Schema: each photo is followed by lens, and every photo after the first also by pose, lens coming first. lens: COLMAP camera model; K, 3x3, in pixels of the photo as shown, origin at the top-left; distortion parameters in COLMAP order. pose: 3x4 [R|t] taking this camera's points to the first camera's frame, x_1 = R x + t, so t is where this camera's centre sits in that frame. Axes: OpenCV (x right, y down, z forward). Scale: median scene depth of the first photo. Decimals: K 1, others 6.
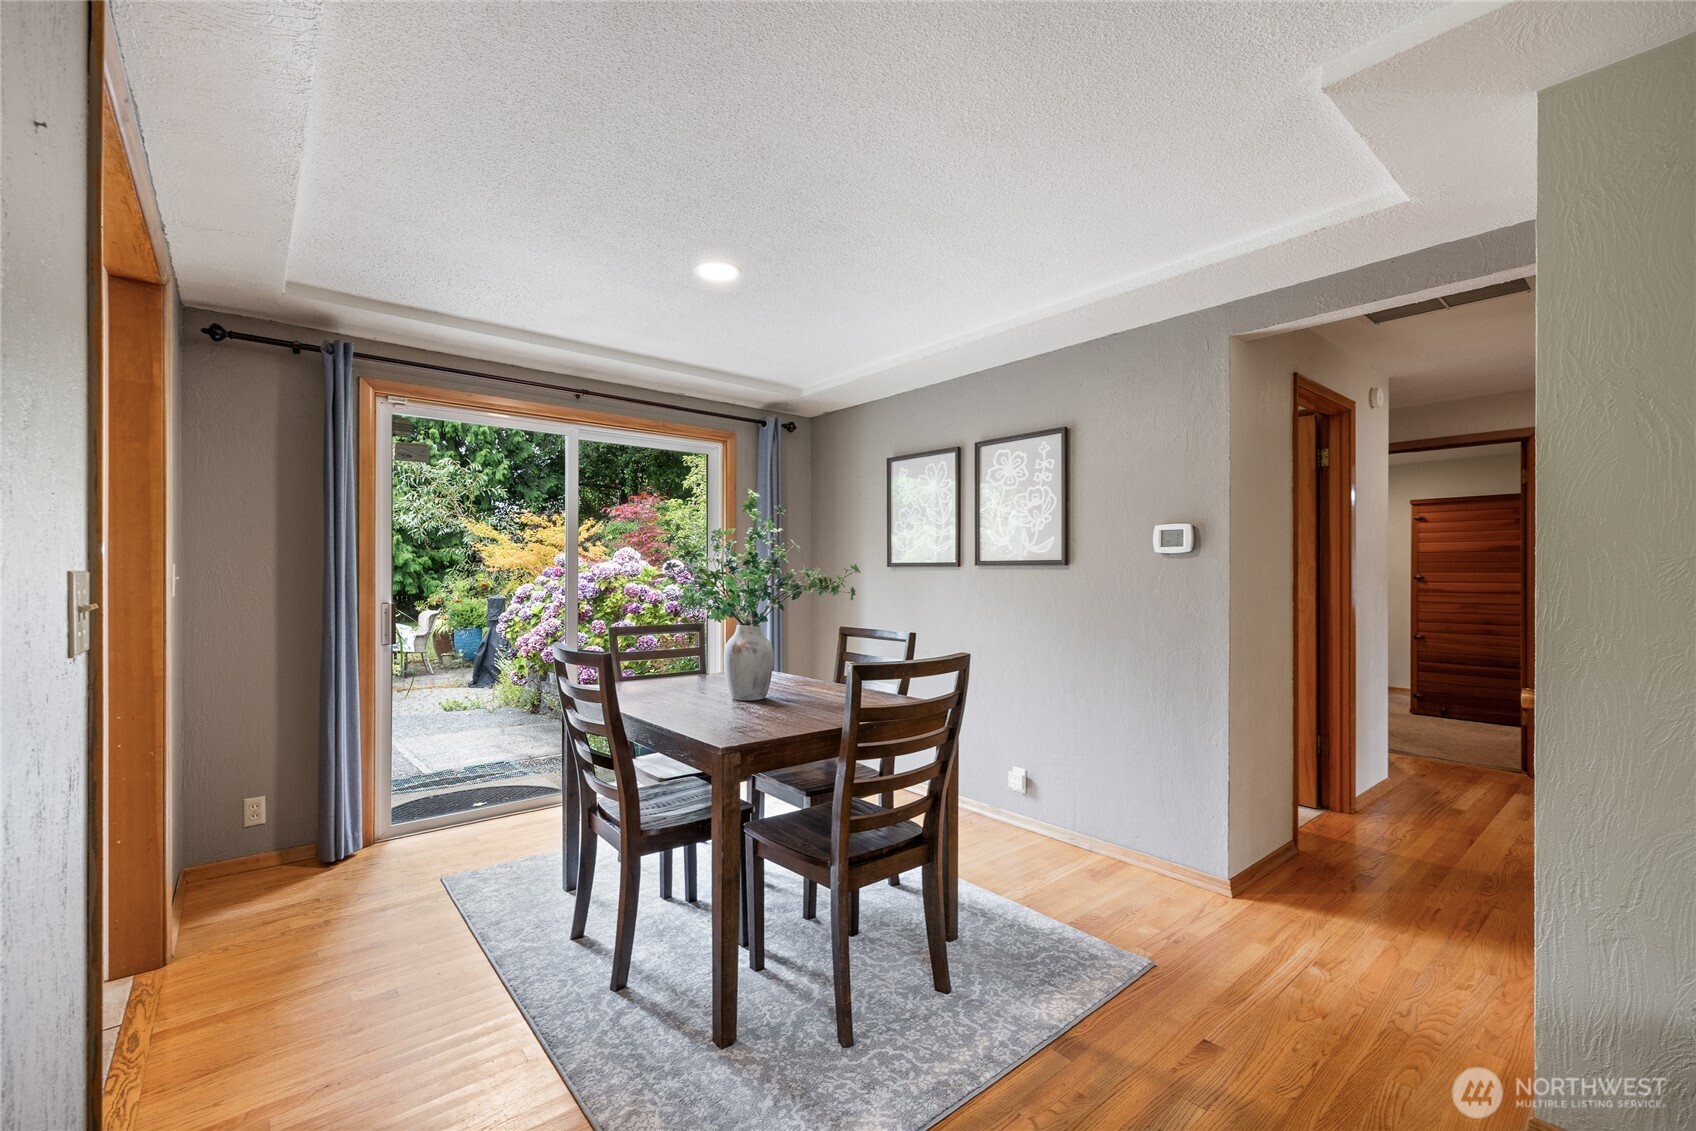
lens RADIAL K [[713.6, 0, 843.9], [0, 713.6, 574.7], [0, 0, 1]] dist [0.000593, -0.000064]
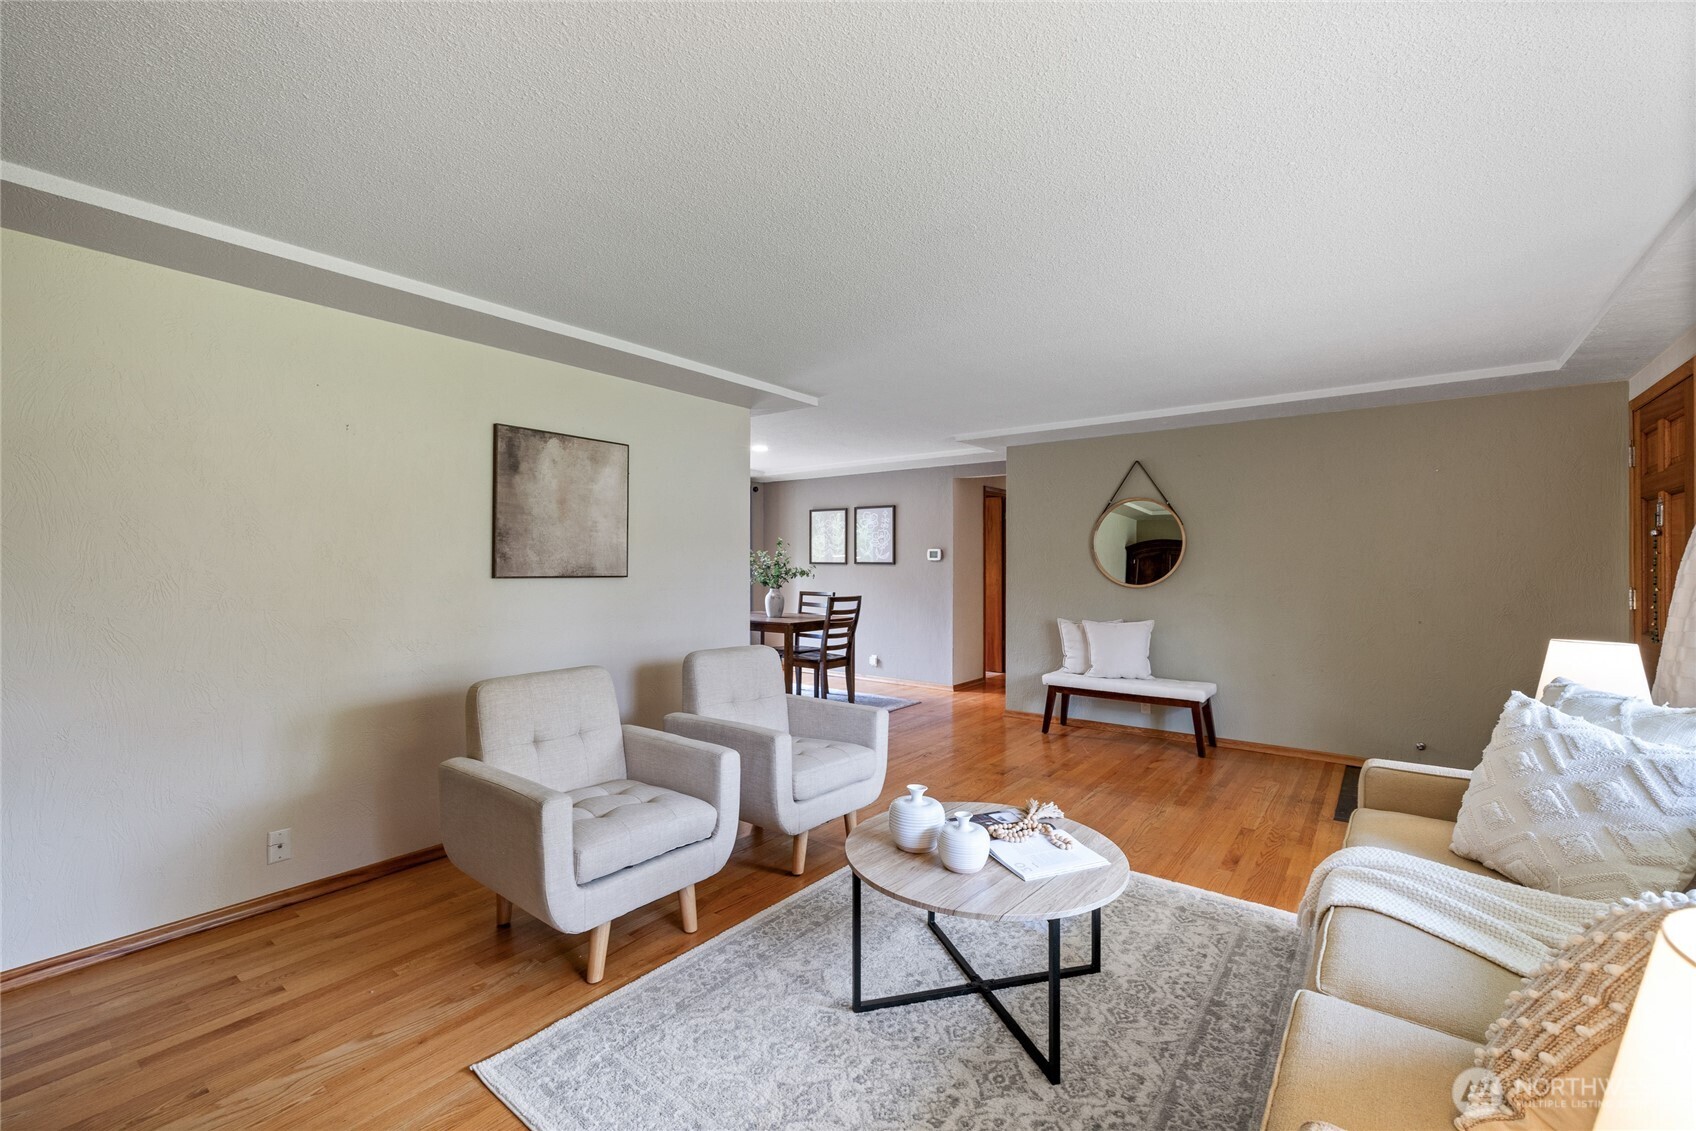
lens RADIAL K [[711.6, 0, 848.0], [0, 711.6, 565.5], [0, 0, 1]] dist [0.000951, 0.000164]
pose [[0.976168, 0.000950, 0.217013, -0.325858], [-0.001513, 0.999996, 0.002428, -0.015152], [-0.217010, -0.002699, 0.976166, -1.184120]]
